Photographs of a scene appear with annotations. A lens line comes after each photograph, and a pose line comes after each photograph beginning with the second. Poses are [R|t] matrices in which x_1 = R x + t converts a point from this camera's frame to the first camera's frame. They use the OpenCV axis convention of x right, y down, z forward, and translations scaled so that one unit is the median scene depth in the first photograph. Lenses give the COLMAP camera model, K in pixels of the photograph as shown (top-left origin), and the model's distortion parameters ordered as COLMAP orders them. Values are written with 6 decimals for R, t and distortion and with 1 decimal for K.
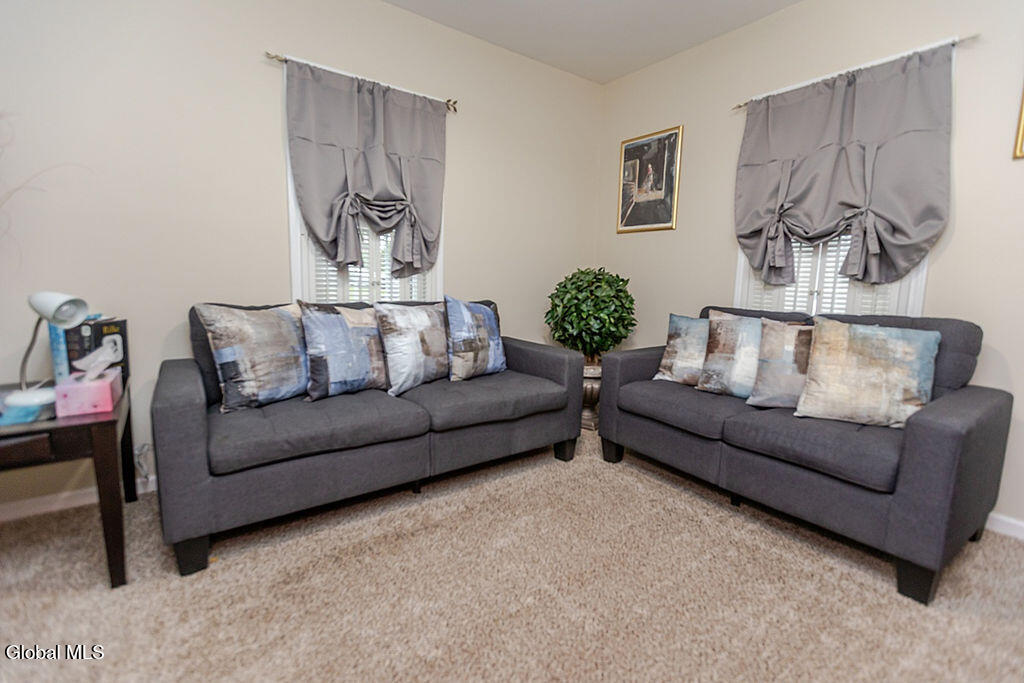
lens RADIAL K [[456.5, 0, 513.7], [0, 456.5, 340.3], [0, 0, 1]] dist [0.002937, -0.000218]
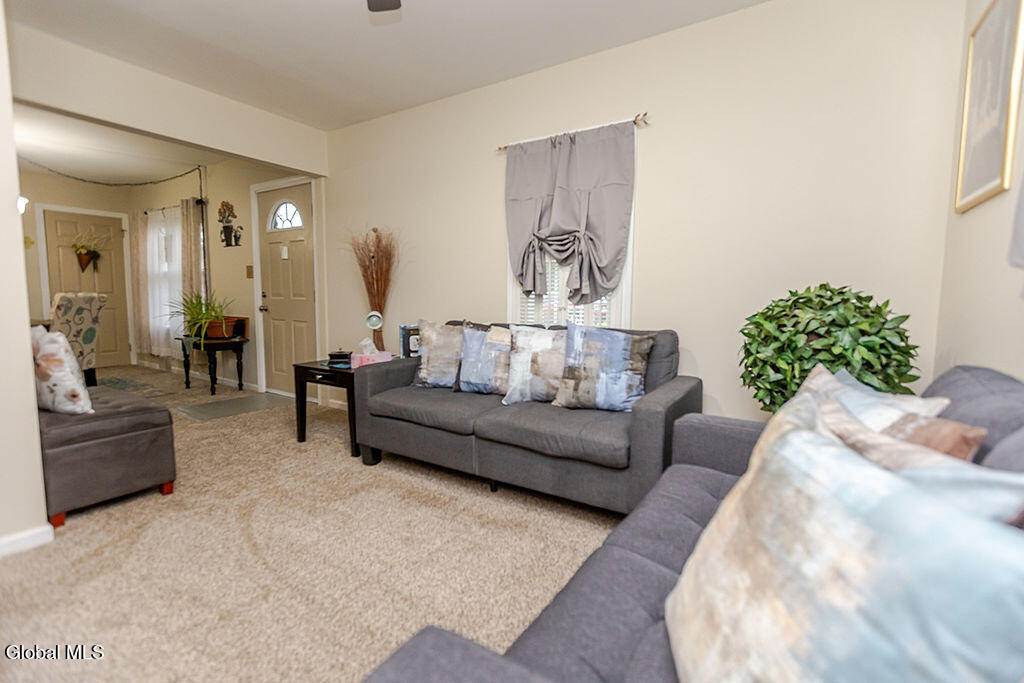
lens RADIAL K [[456.5, 0, 516.2], [0, 456.5, 337.0], [0, 0, 1]] dist [0.002937, -0.000218]
pose [[0.367945, 0.060440, -0.927881, 0.767328], [-0.124071, 0.992153, 0.015428, -0.065711], [0.921533, 0.109446, 0.372557, 0.537593]]
